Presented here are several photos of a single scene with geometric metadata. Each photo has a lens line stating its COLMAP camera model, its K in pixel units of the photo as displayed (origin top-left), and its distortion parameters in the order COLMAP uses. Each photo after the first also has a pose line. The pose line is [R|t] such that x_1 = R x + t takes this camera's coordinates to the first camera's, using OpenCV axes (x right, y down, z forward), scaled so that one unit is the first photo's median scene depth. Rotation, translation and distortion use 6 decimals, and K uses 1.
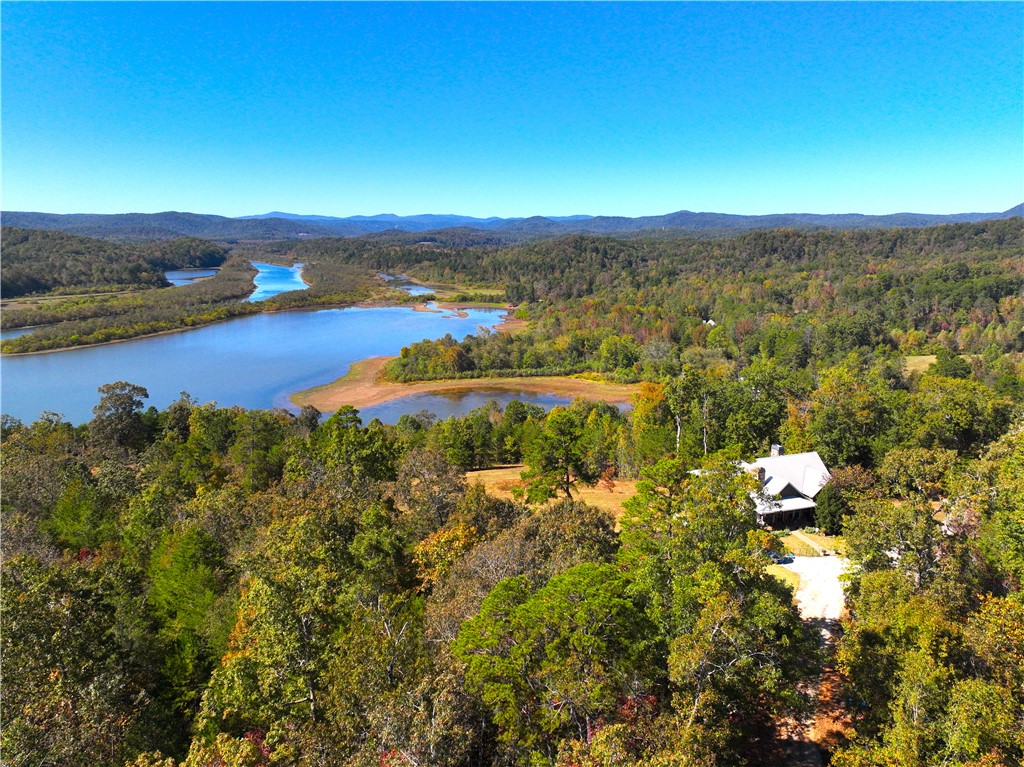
lens RADIAL K [[738.8, 0, 521.1], [0, 738.8, 384.2], [0, 0, 1]] dist [0.002917, 0.004558]
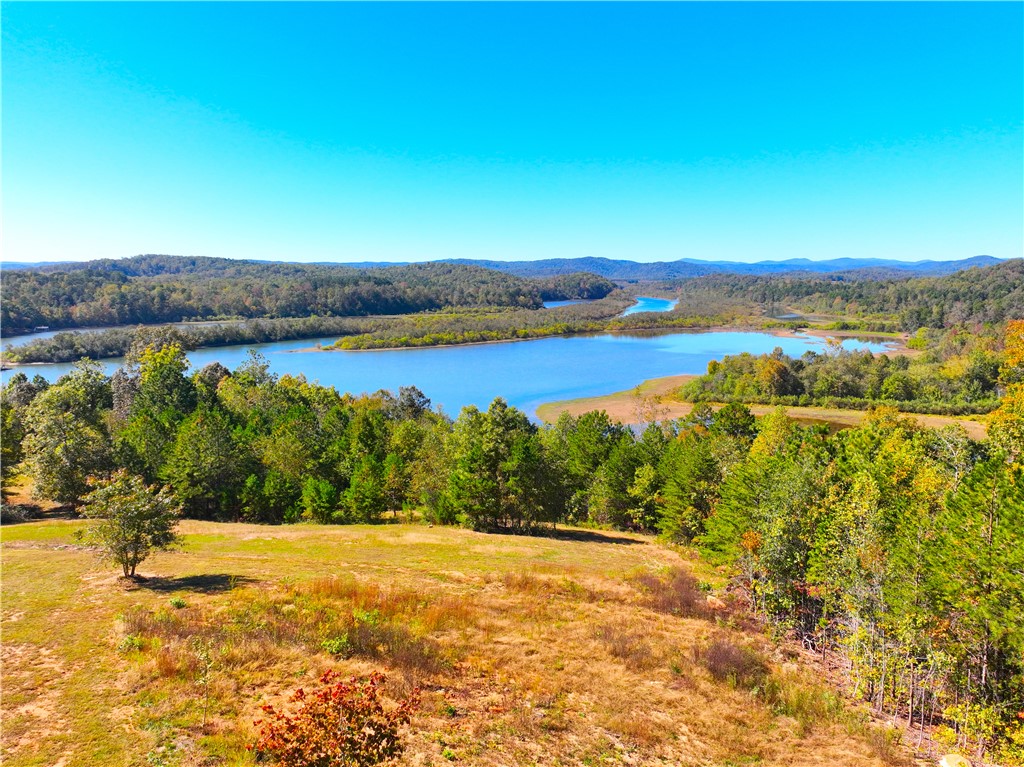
lens RADIAL K [[738.8, 0, 521.1], [0, 738.8, 384.2], [0, 0, 1]] dist [0.002917, 0.004558]
pose [[0.861904, 0.069969, -0.502220, 0.030366], [-0.100344, 0.994383, -0.033672, 0.010772], [0.497043, 0.079417, 0.864084, 0.141212]]
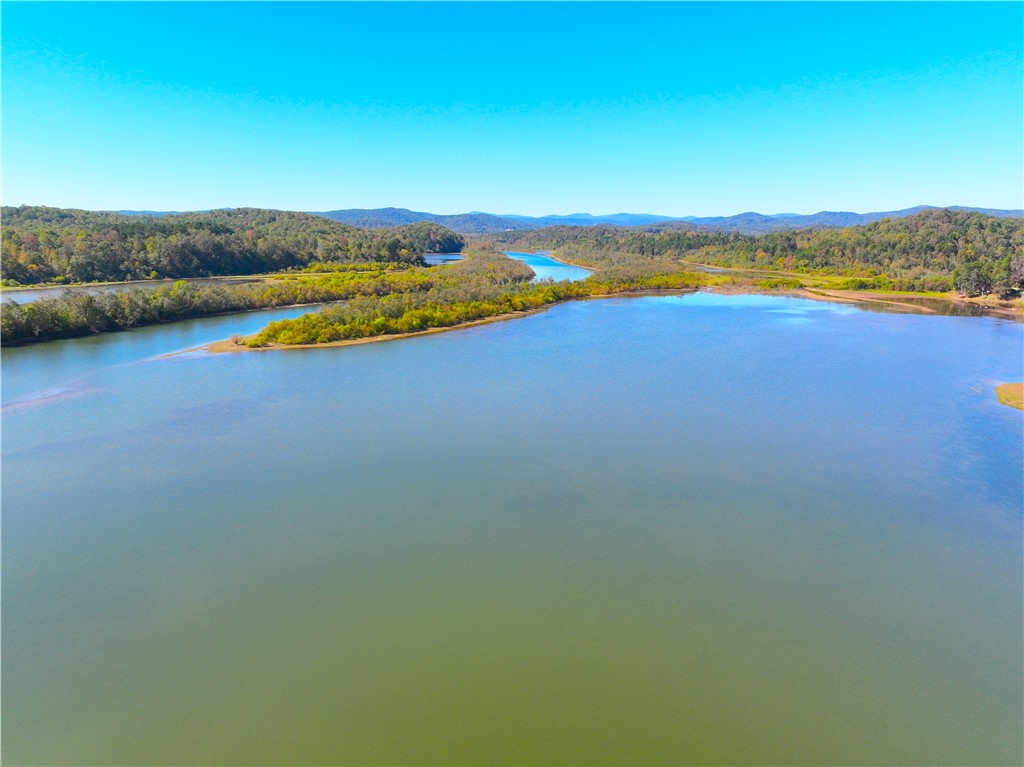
lens RADIAL K [[738.8, 0, 521.1], [0, 738.8, 384.2], [0, 0, 1]] dist [0.002917, 0.004558]
pose [[0.969551, 0.052602, -0.239173, -0.230886], [-0.052786, 0.998590, 0.005641, -0.014328], [0.239133, 0.007156, 0.970961, 0.296865]]
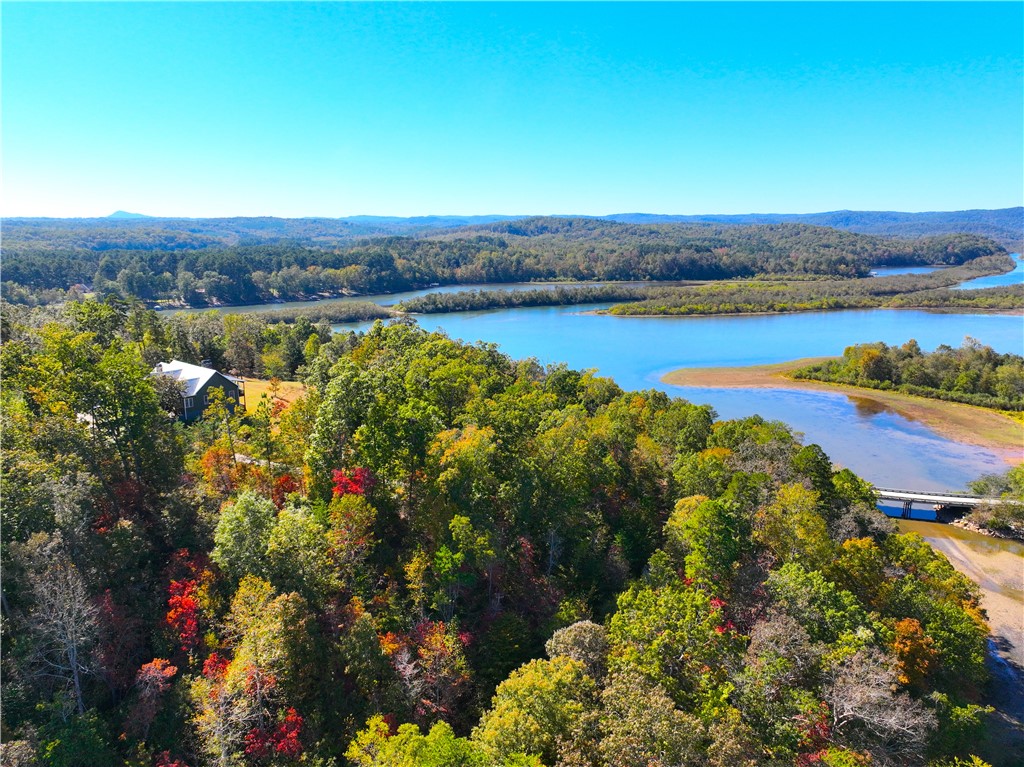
lens RADIAL K [[738.8, 0, 521.1], [0, 738.8, 384.2], [0, 0, 1]] dist [0.002917, 0.004558]
pose [[0.504948, 0.177825, -0.844634, 0.234750], [-0.175500, 0.979259, 0.101249, -0.014502], [0.845120, 0.097107, 0.525683, 0.102186]]
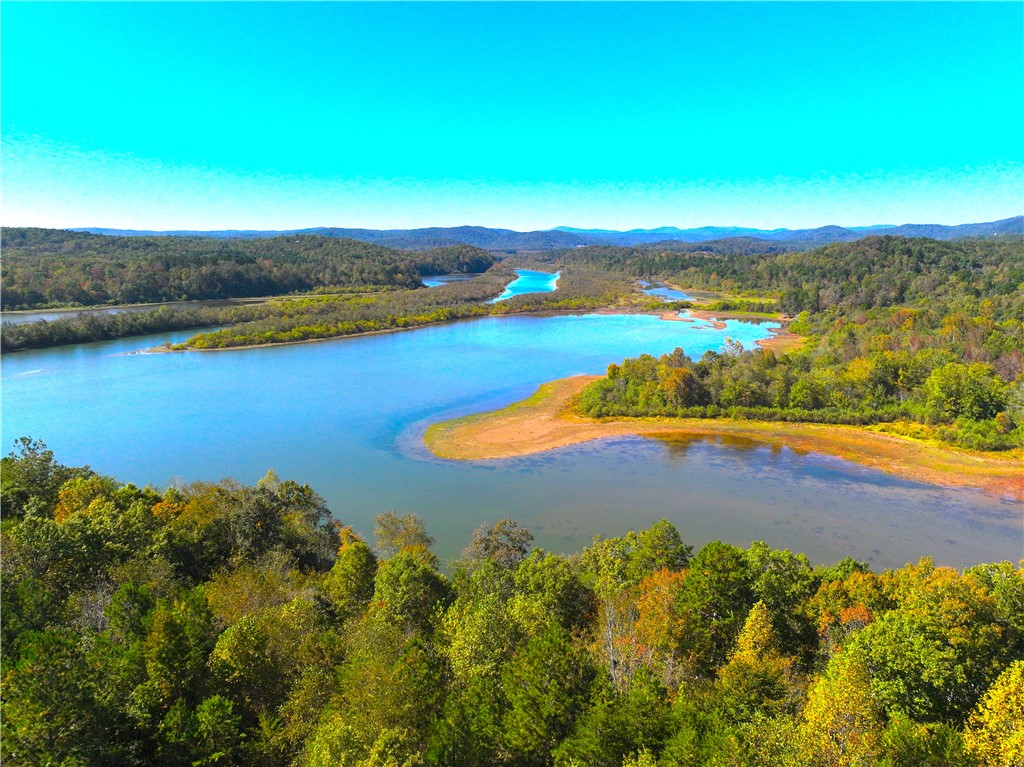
lens RADIAL K [[738.8, 0, 521.1], [0, 738.8, 384.2], [0, 0, 1]] dist [0.002917, 0.004558]
pose [[0.933034, 0.061746, -0.354450, 0.006295], [-0.068047, 0.997668, -0.005329, -0.012006], [0.353294, 0.029091, 0.935060, 0.175611]]
